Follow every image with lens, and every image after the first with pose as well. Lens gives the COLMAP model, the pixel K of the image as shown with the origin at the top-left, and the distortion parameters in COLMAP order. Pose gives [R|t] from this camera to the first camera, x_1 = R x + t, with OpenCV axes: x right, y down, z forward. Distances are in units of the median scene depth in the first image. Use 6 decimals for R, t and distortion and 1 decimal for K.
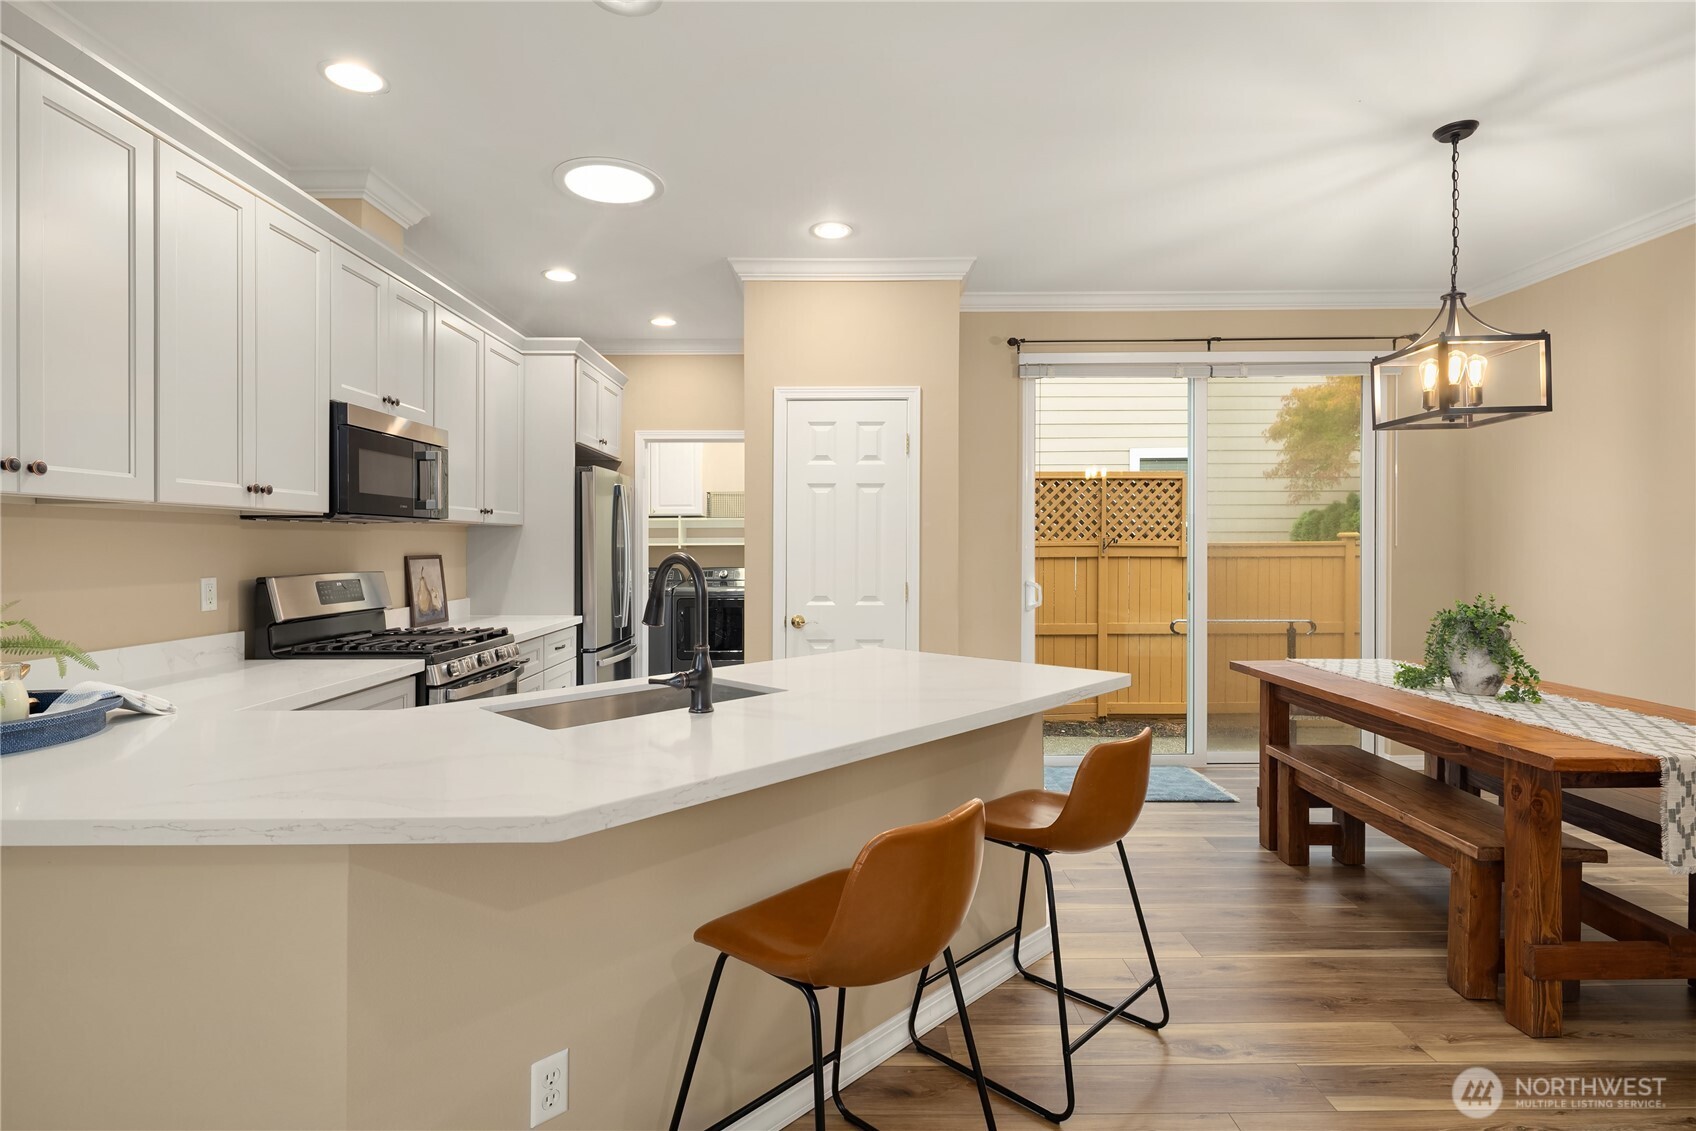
lens RADIAL K [[834.1, 0, 838.2], [0, 834.1, 551.3], [0, 0, 1]] dist [0.001270, -0.004114]
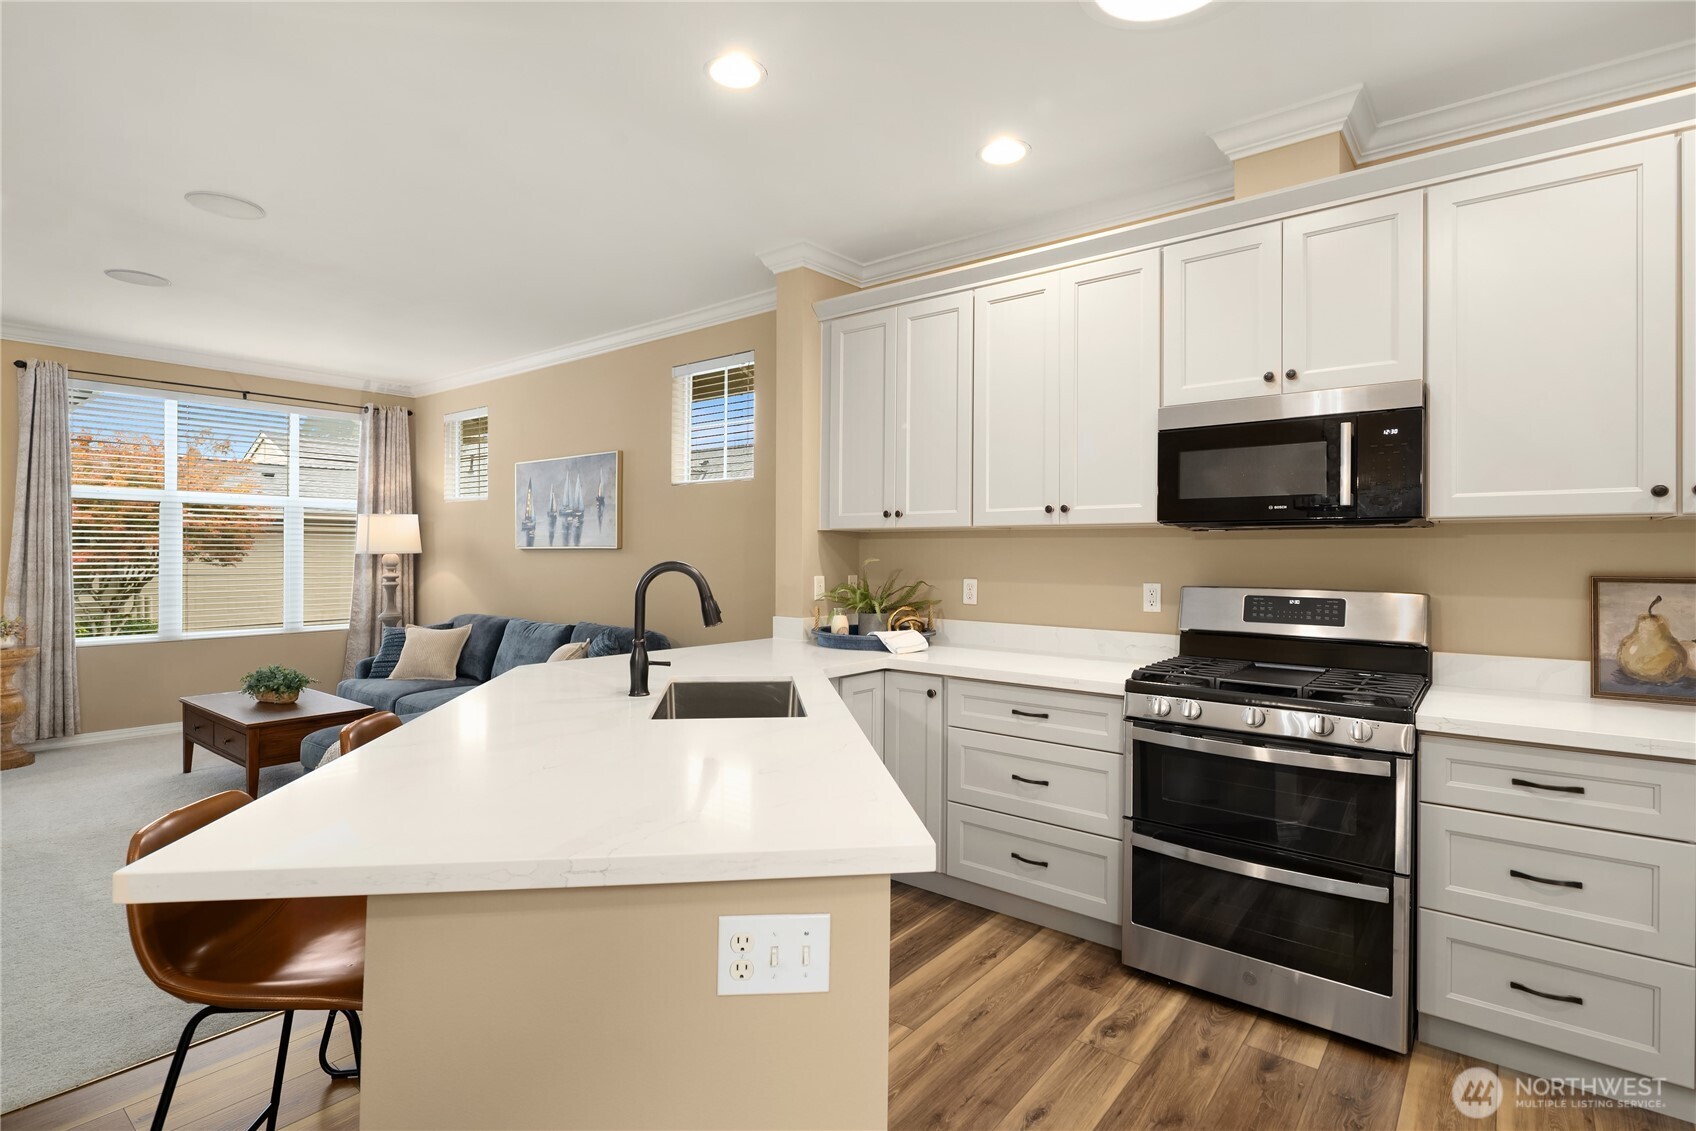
lens RADIAL K [[834.1, 0, 827.5], [0, 834.1, 556.6], [0, 0, 1]] dist [0.001270, -0.004114]
pose [[-0.631935, 0.003998, -0.775011, 0.314105], [-0.007973, 0.999900, 0.011659, -0.011387], [0.774980, 0.013547, -0.631840, 1.036057]]
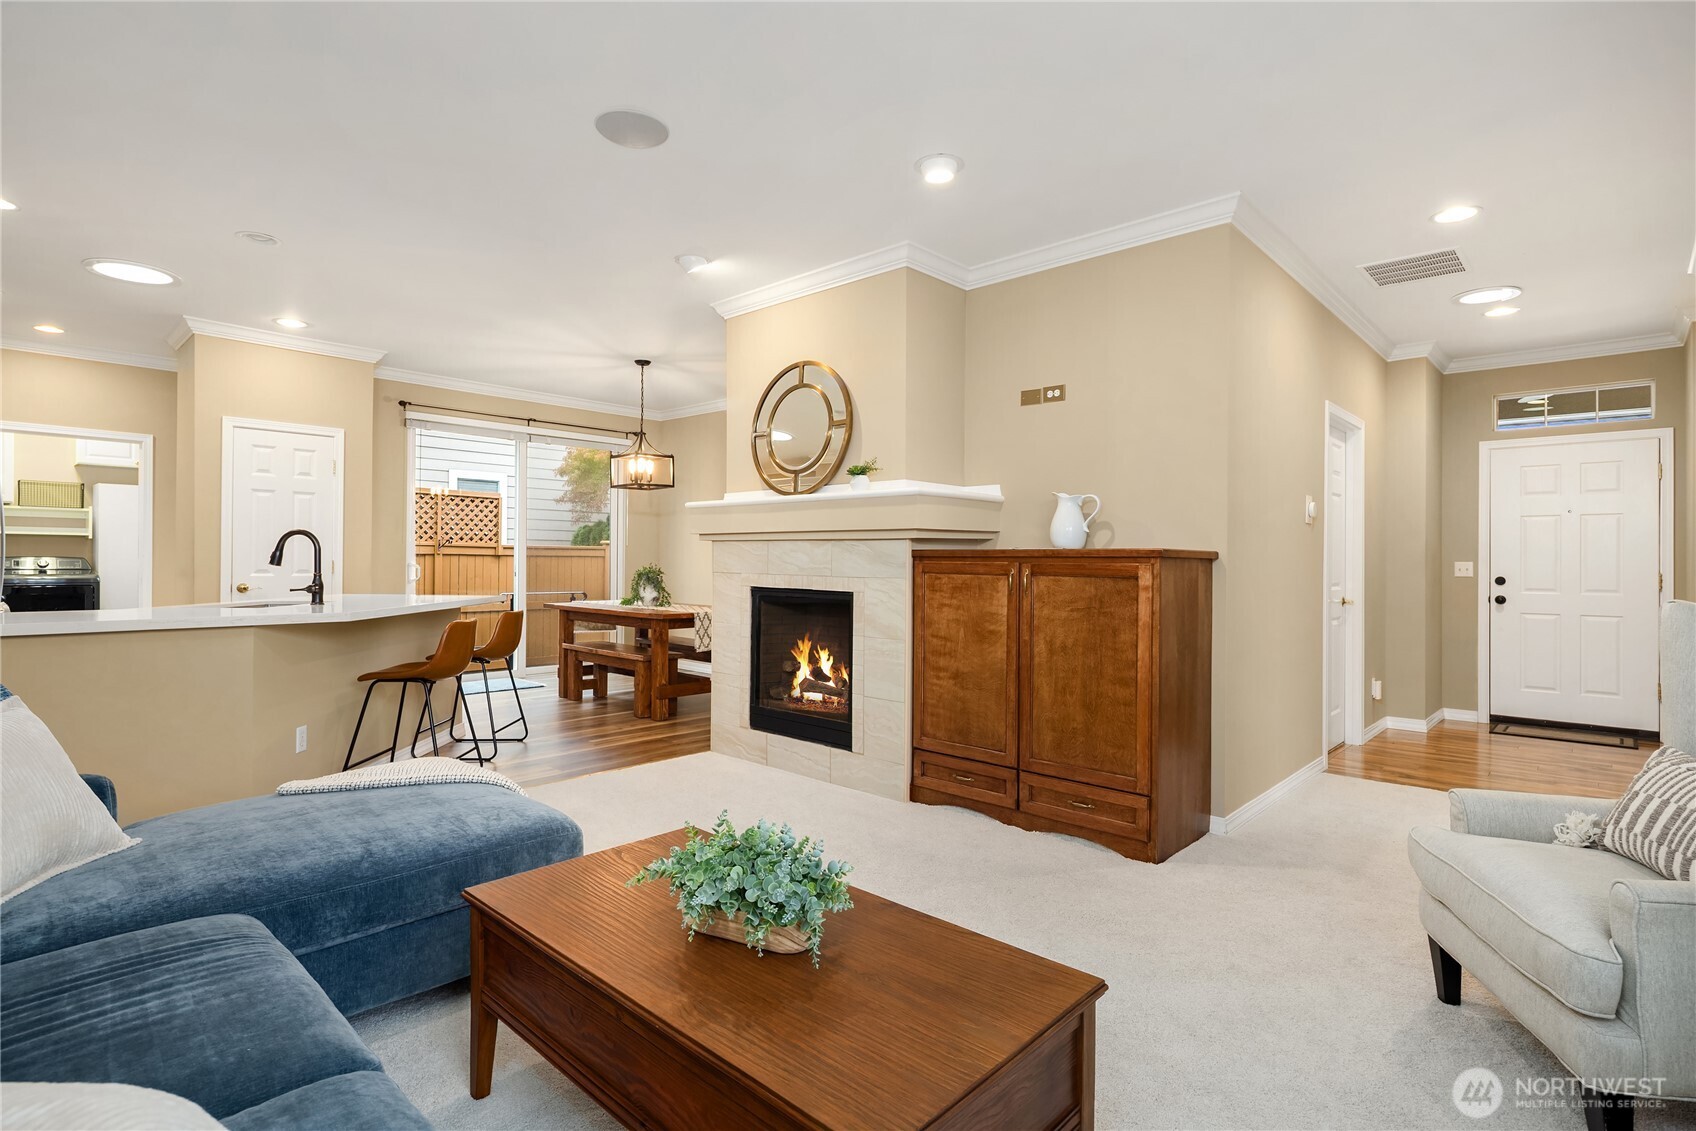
lens RADIAL K [[834.1, 0, 868.4], [0, 834.1, 572.0], [0, 0, 1]] dist [0.001270, -0.004114]
pose [[0.664764, 0.001815, 0.747052, -0.435767], [-0.008096, 0.999956, 0.004775, 0.047464], [-0.747010, -0.009222, 0.664749, -0.771113]]
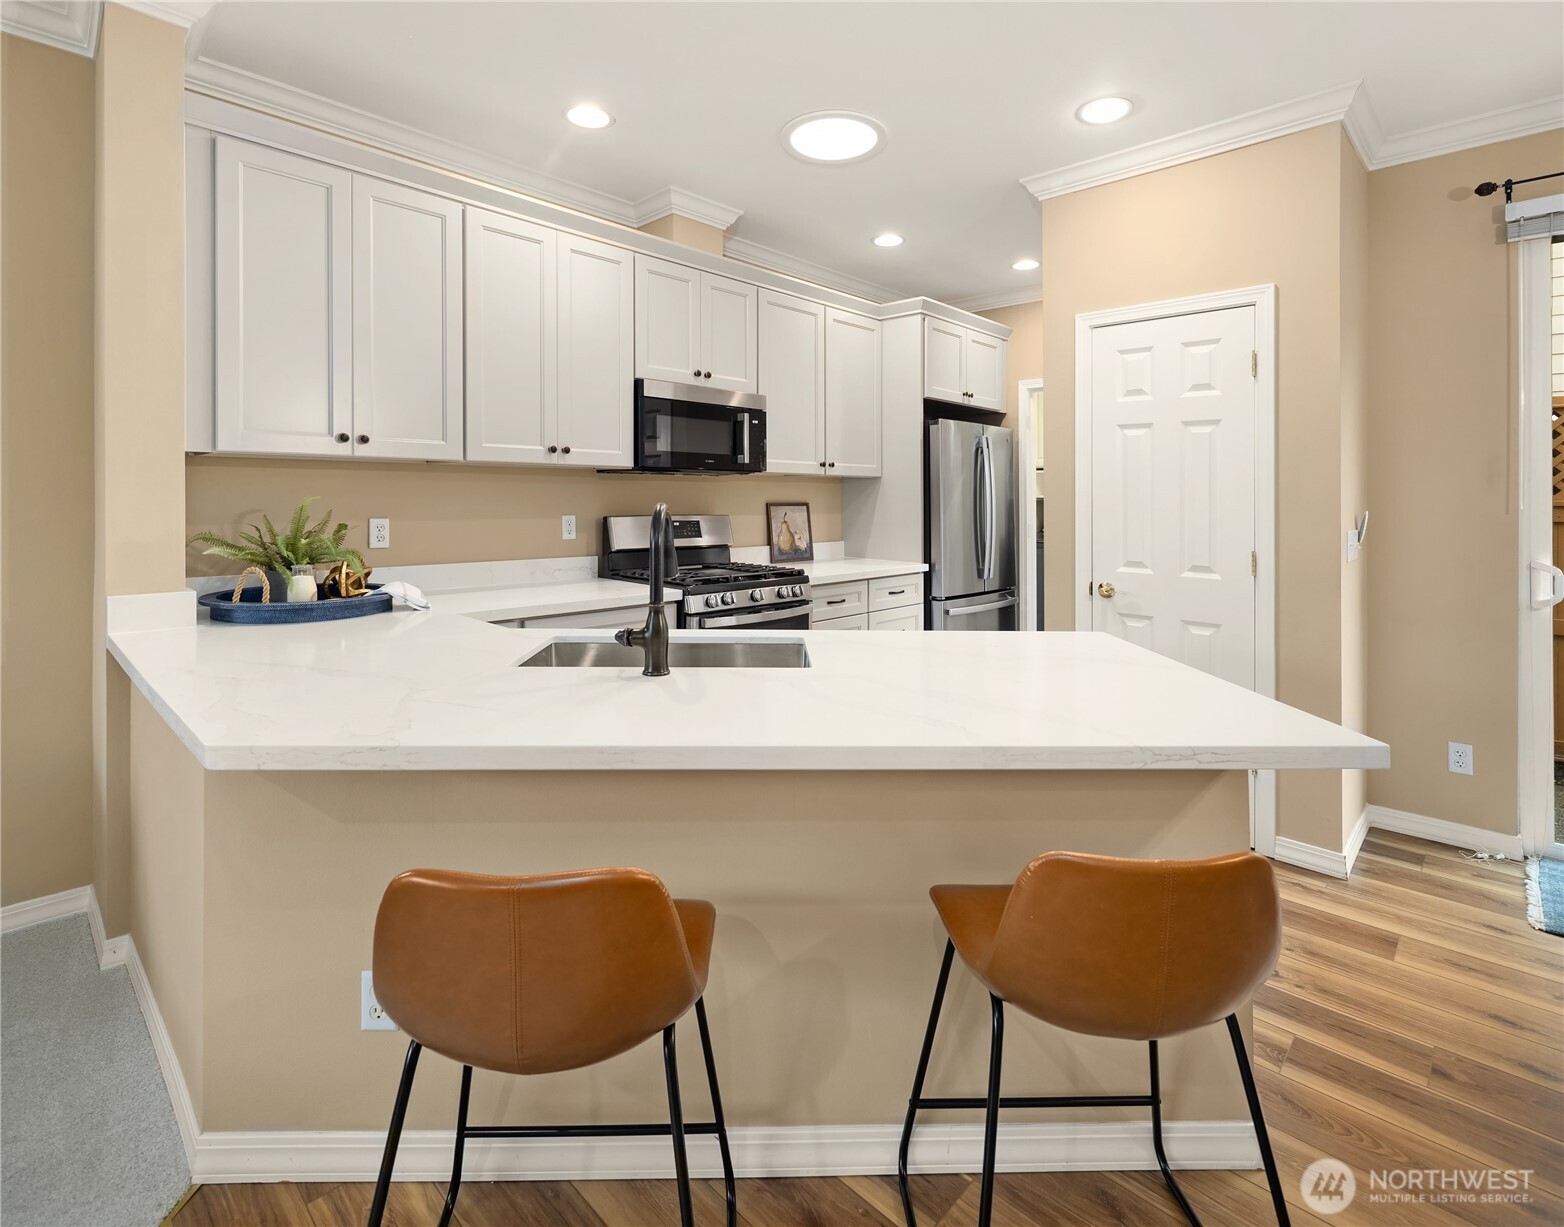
lens RADIAL K [[758.1, 0, 799.3], [0, 758.1, 494.1], [0, 0, 1]] dist [-0.001102, -0.002639]
pose [[0.725595, 0.010377, -0.688044, 0.283855], [-0.018032, 0.999830, -0.003937, -0.003885], [0.687886, 0.015263, 0.725658, 0.265687]]
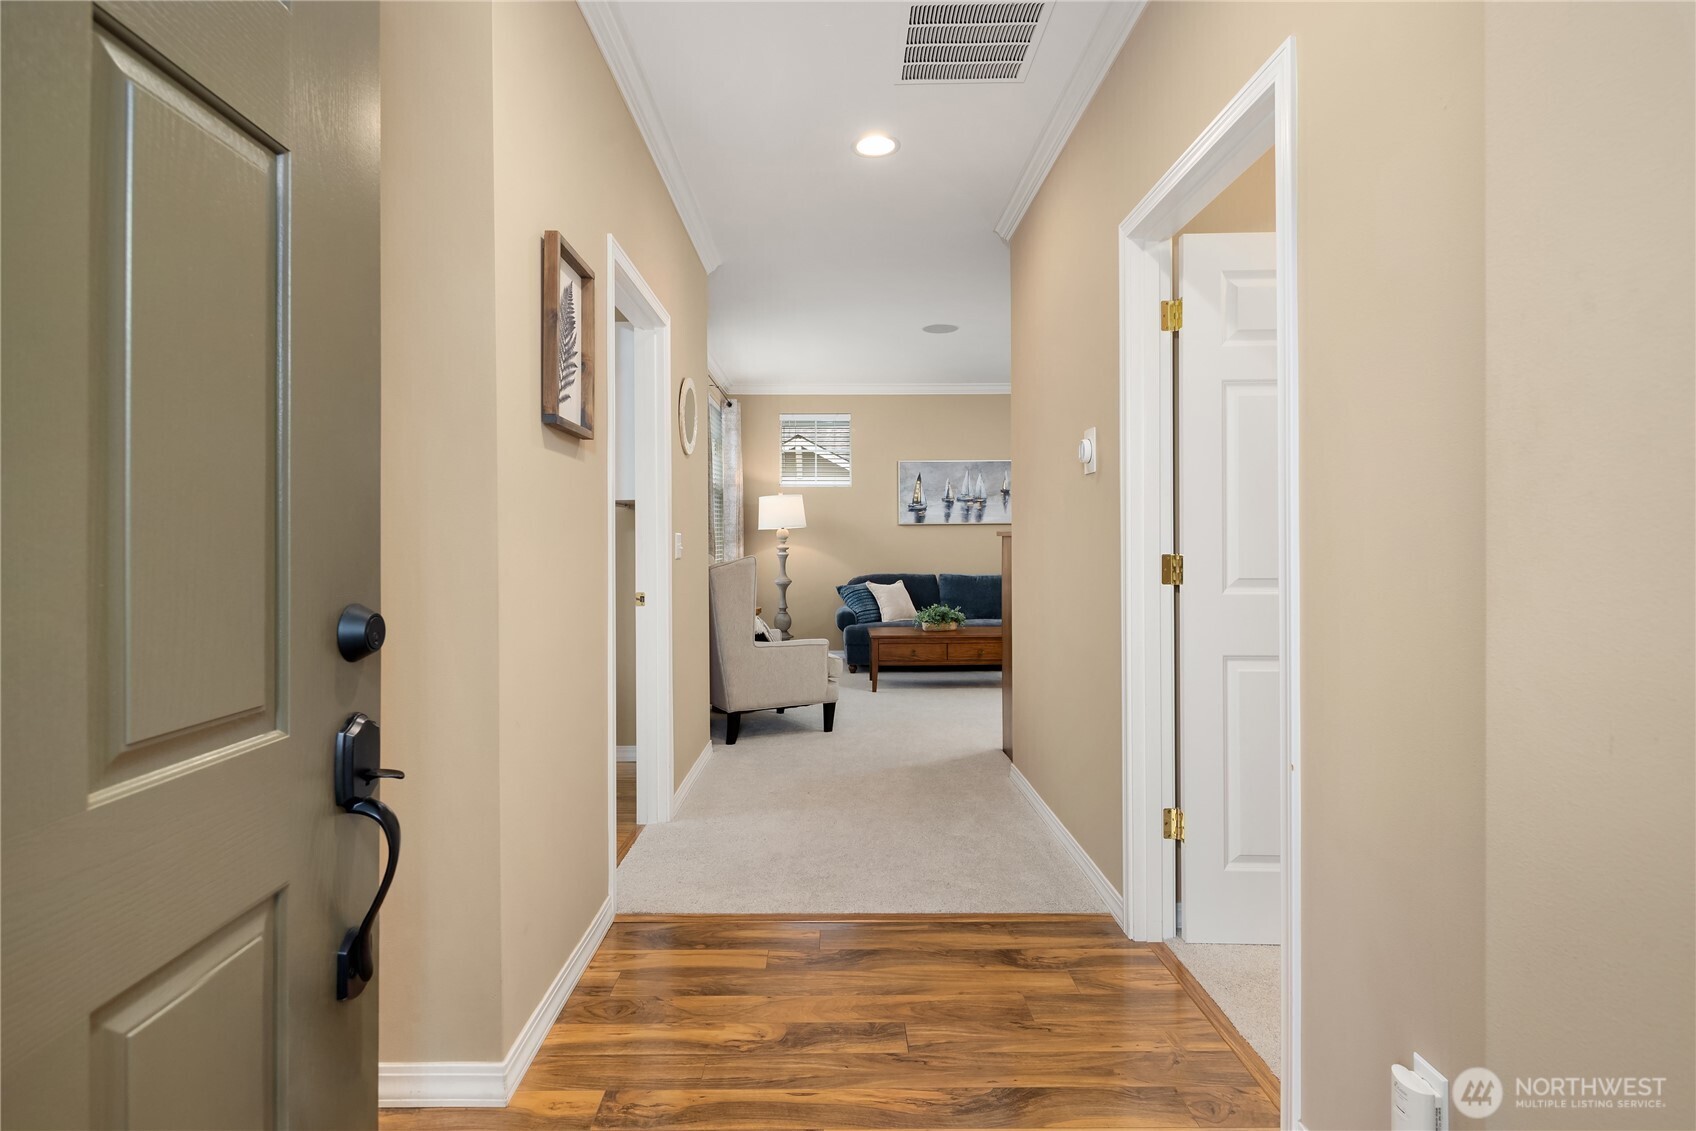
lens RADIAL K [[834.1, 0, 833.9], [0, 834.1, 555.9], [0, 0, 1]] dist [0.001270, -0.004114]
pose [[0.015707, 0.025177, -0.999560, 1.658544], [-0.001907, 0.999682, 0.025150, 0.025147], [0.999875, 0.001511, 0.015750, -0.699402]]
